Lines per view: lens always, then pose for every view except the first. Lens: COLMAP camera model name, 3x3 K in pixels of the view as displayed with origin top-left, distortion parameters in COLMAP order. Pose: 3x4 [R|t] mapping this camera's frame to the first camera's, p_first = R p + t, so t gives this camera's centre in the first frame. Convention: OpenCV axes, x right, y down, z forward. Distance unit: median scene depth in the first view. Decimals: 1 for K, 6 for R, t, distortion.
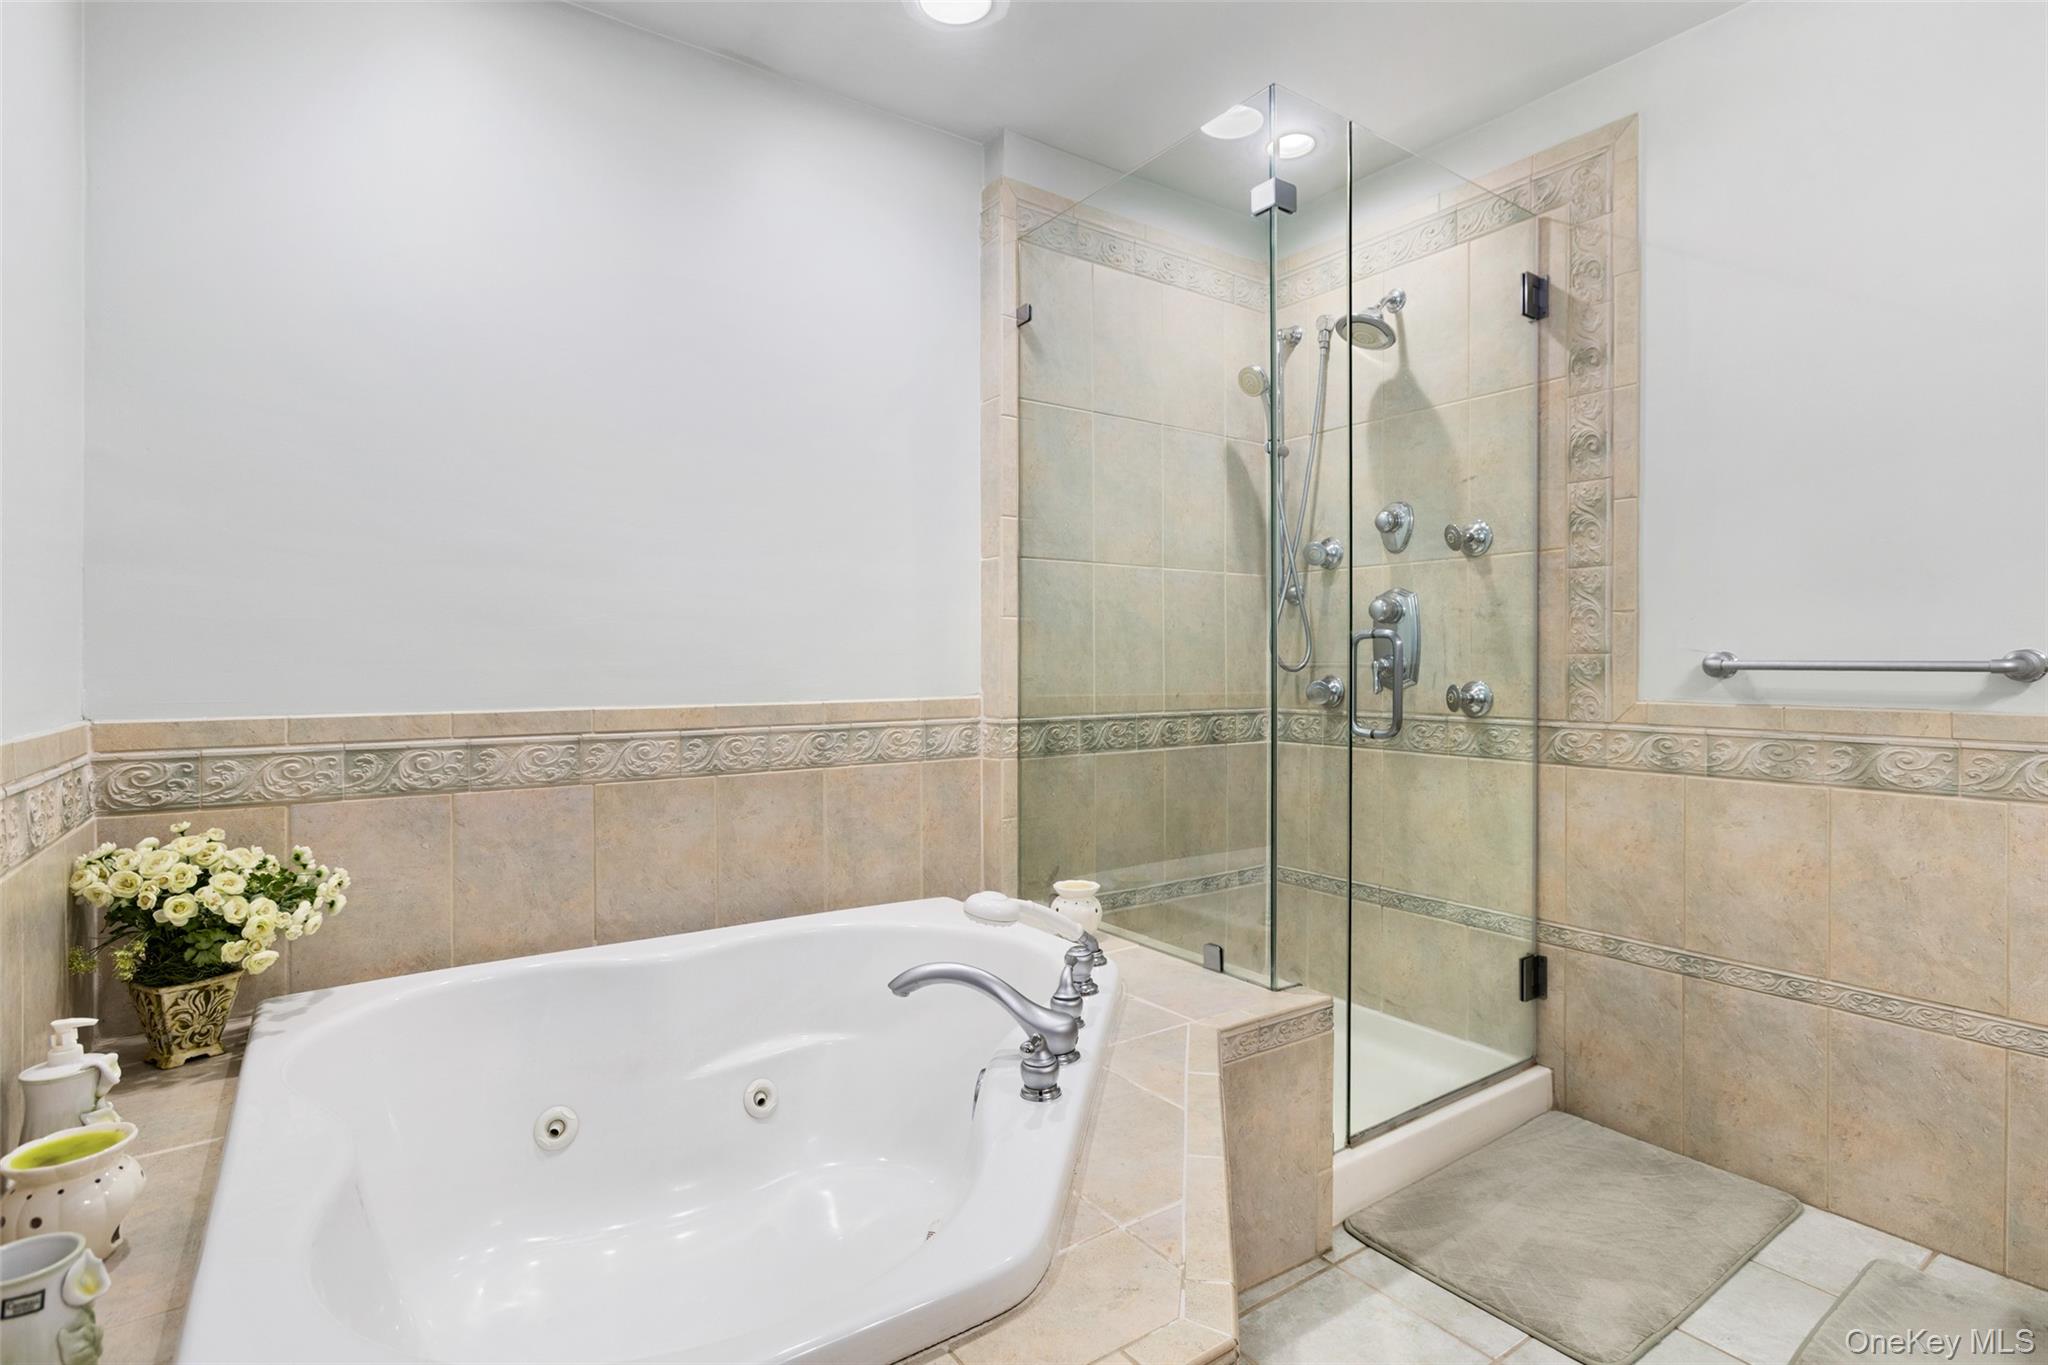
lens RADIAL K [[994.0, 0, 1021.4], [0, 994.0, 657.3], [0, 0, 1]] dist [-0.018229, 0.008740]
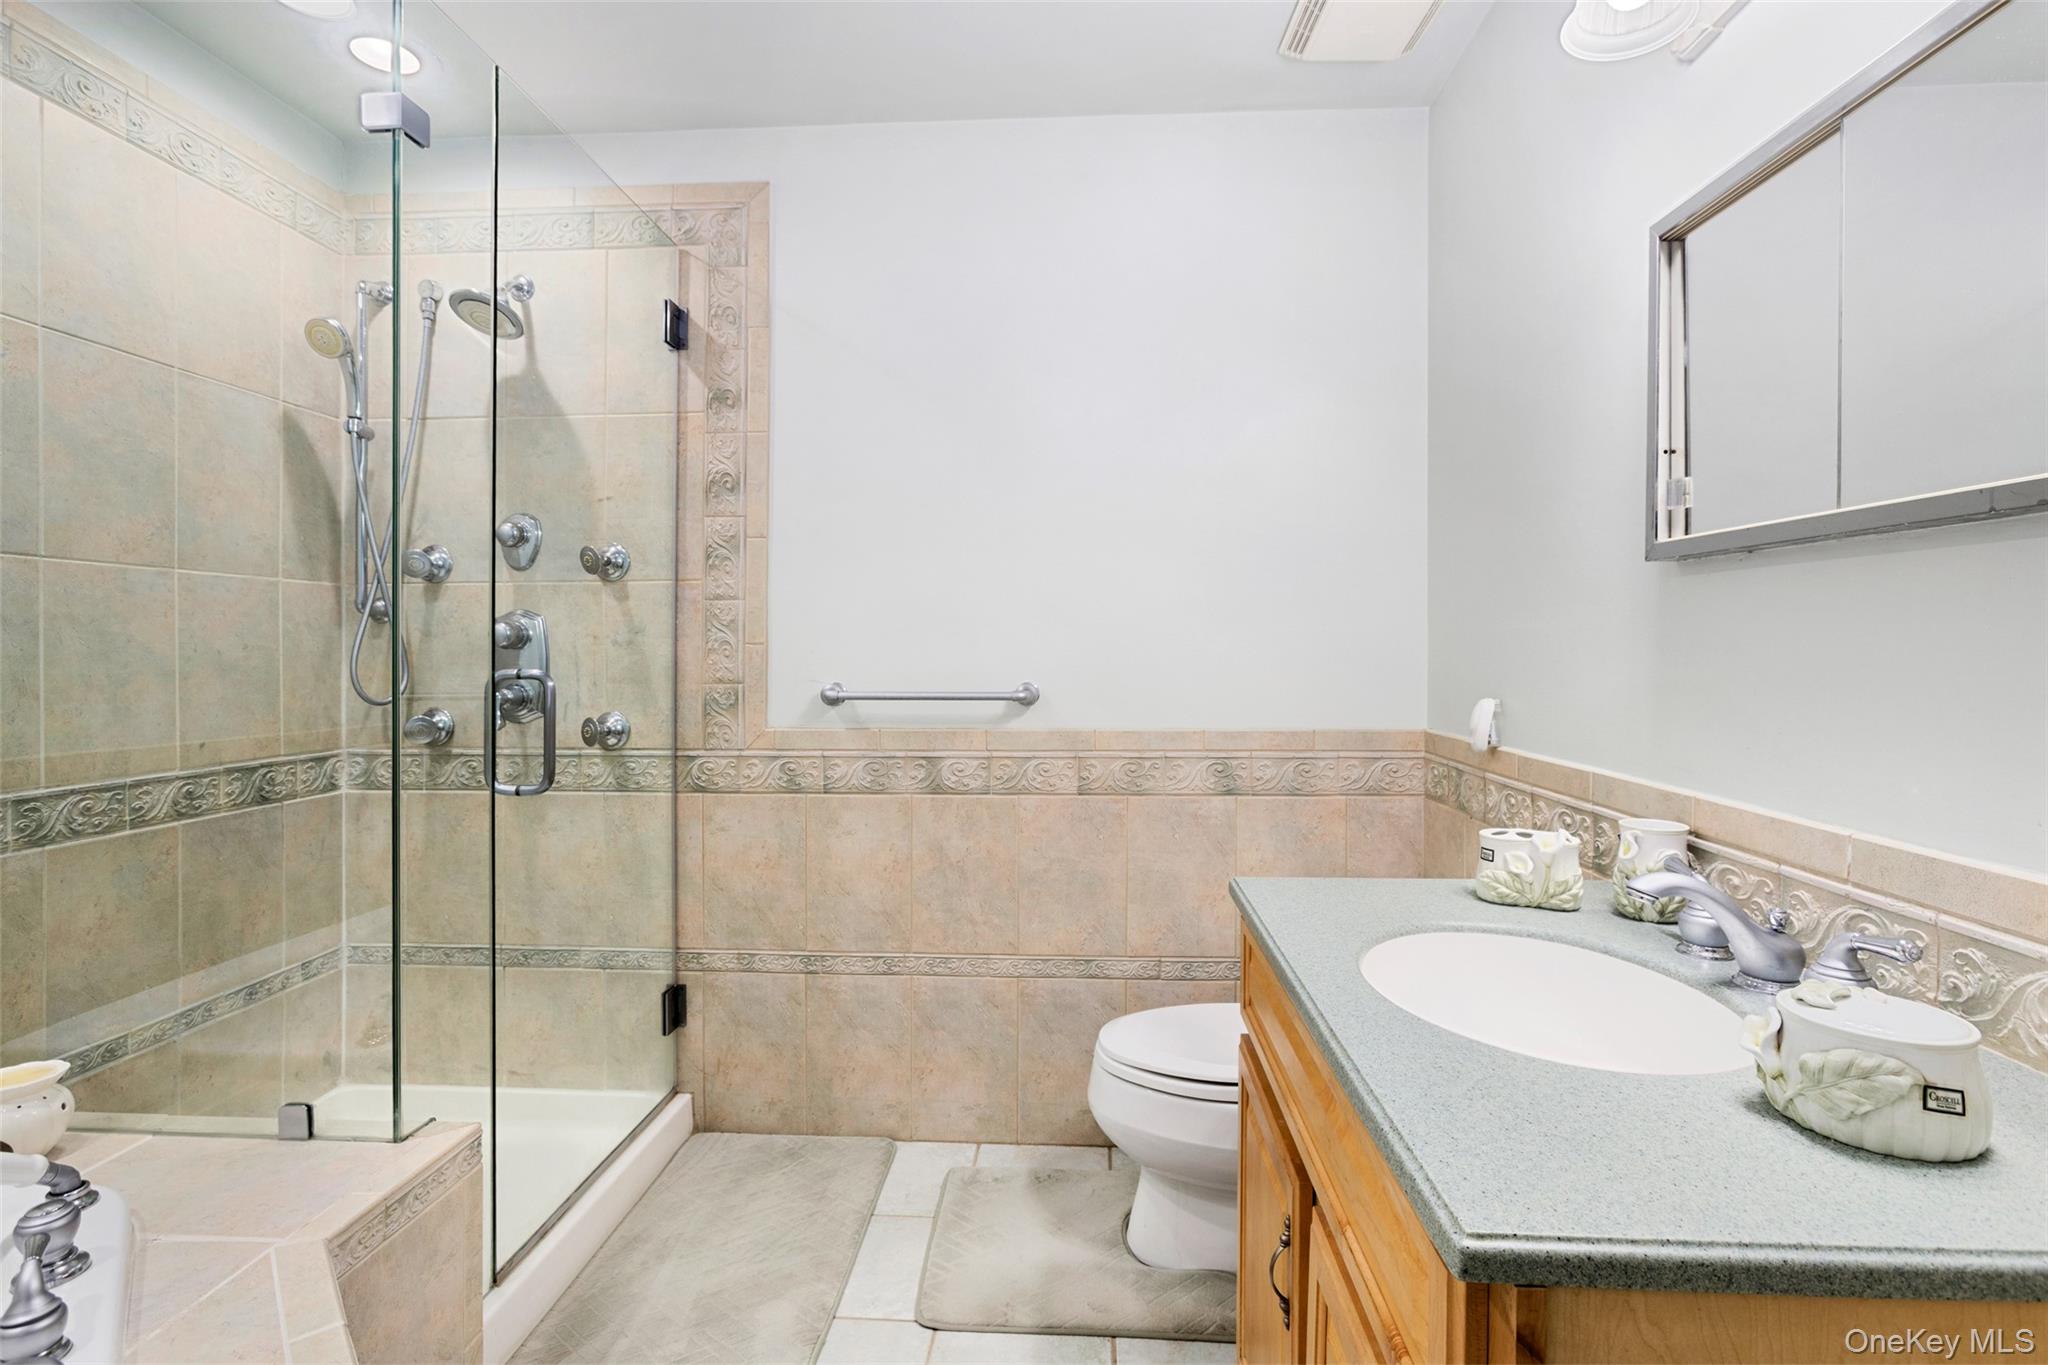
lens RADIAL K [[962.0, 0, 1013.3], [0, 962.0, 639.9], [0, 0, 1]] dist [-0.018372, 0.008812]
pose [[0.619248, 0.000224, 0.785196, -0.029096], [0.001554, 0.999998, -0.001511, -0.046976], [-0.785194, 0.002156, 0.619246, 0.135477]]
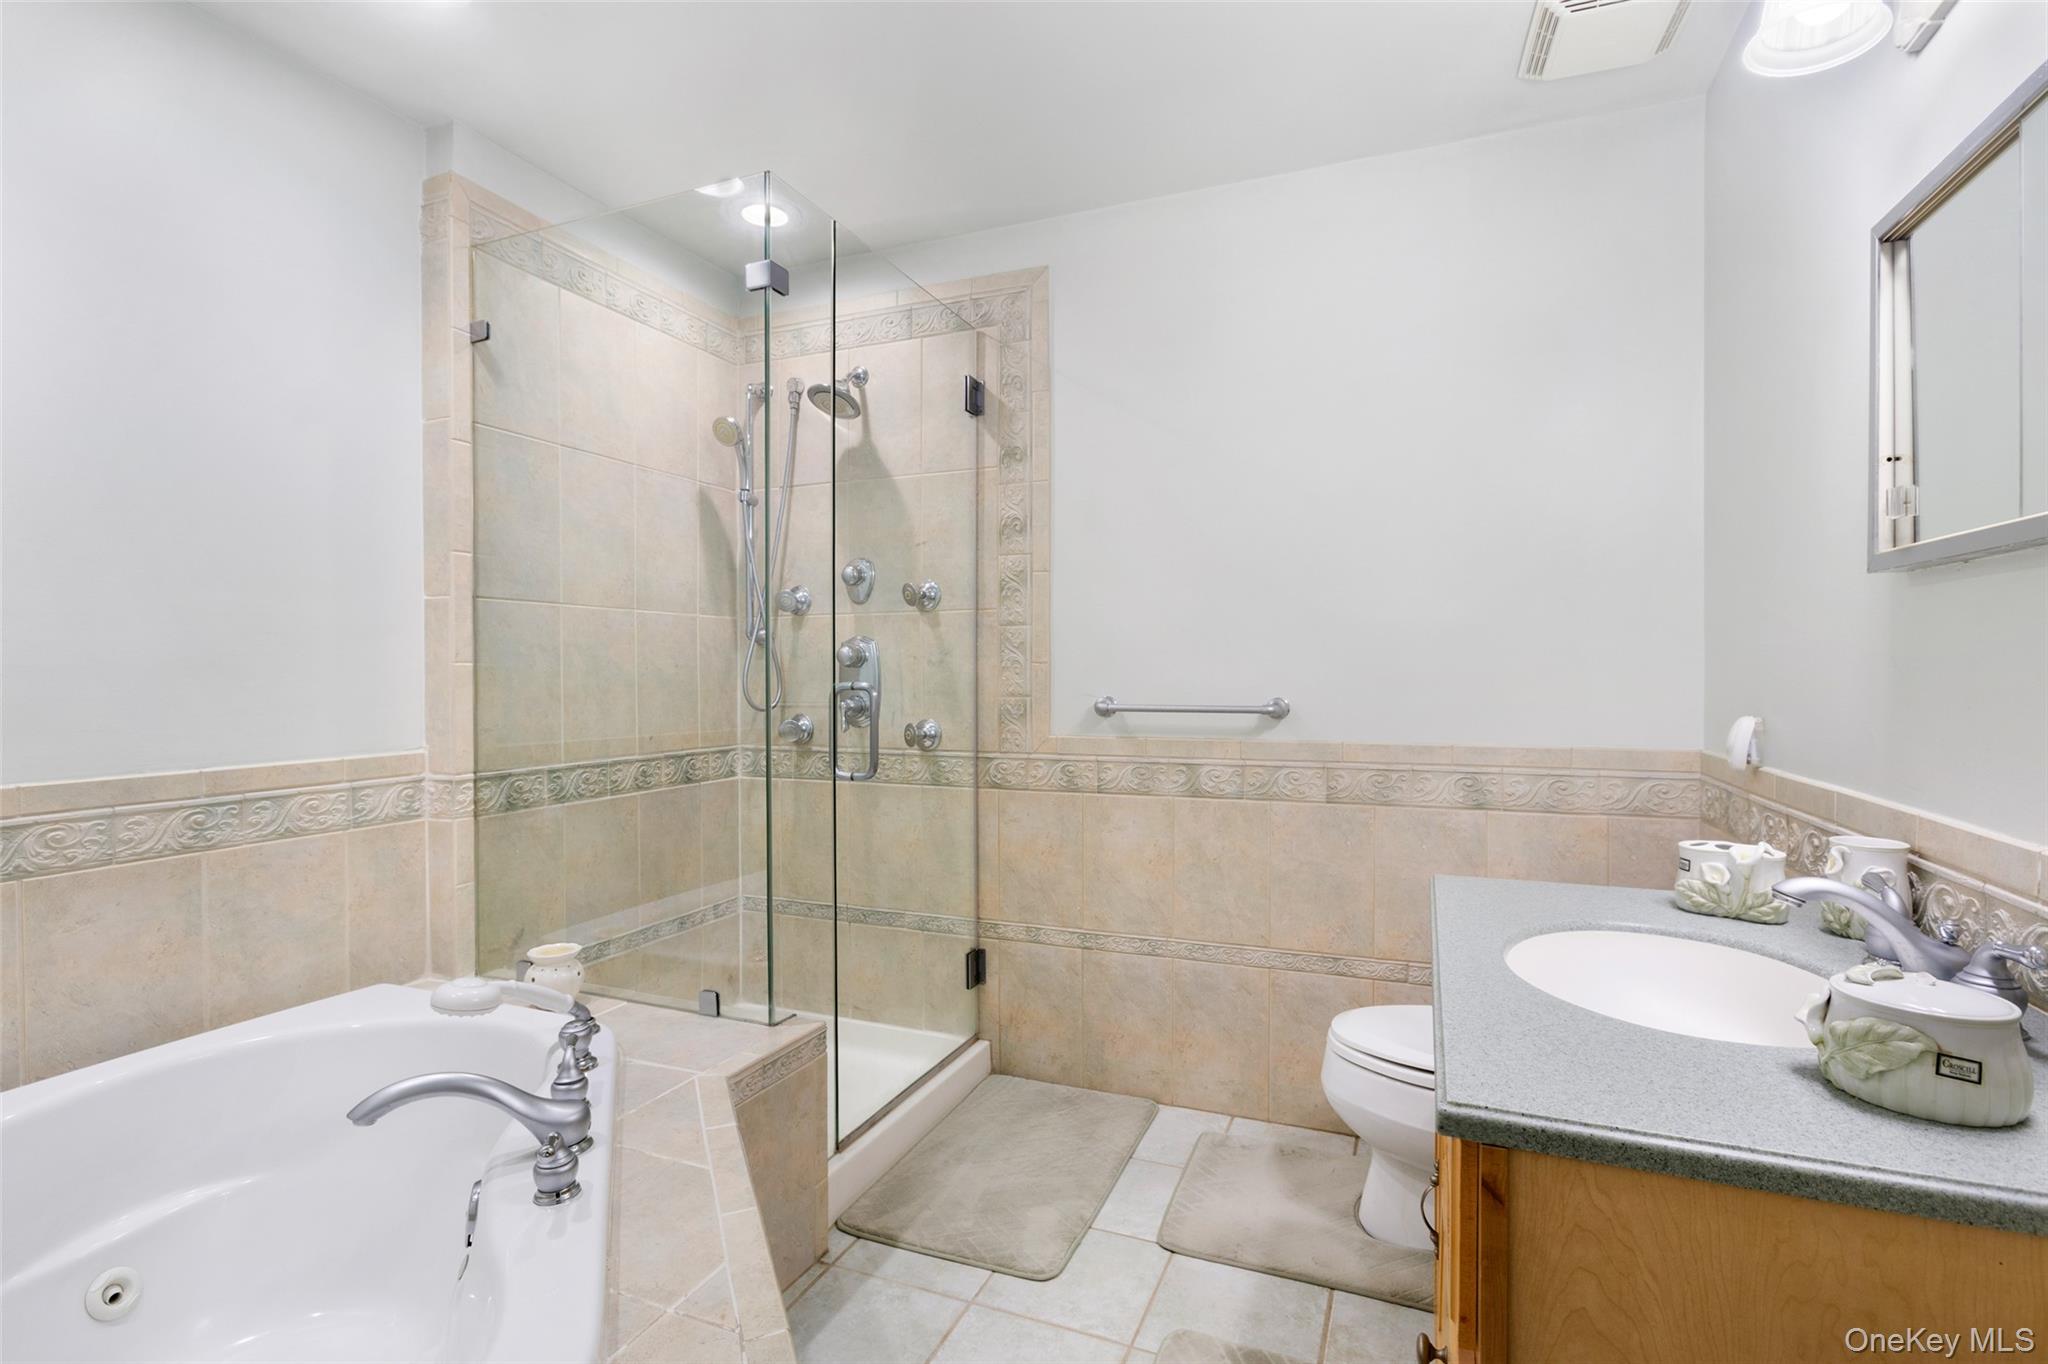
lens RADIAL K [[962.0, 0, 1013.0], [0, 962.0, 670.8], [0, 0, 1]] dist [-0.018372, 0.008812]
pose [[0.845754, -0.007579, 0.533519, -0.061921], [0.004465, 0.999965, 0.007125, -0.043534], [-0.533554, -0.003644, 0.845758, -0.005117]]
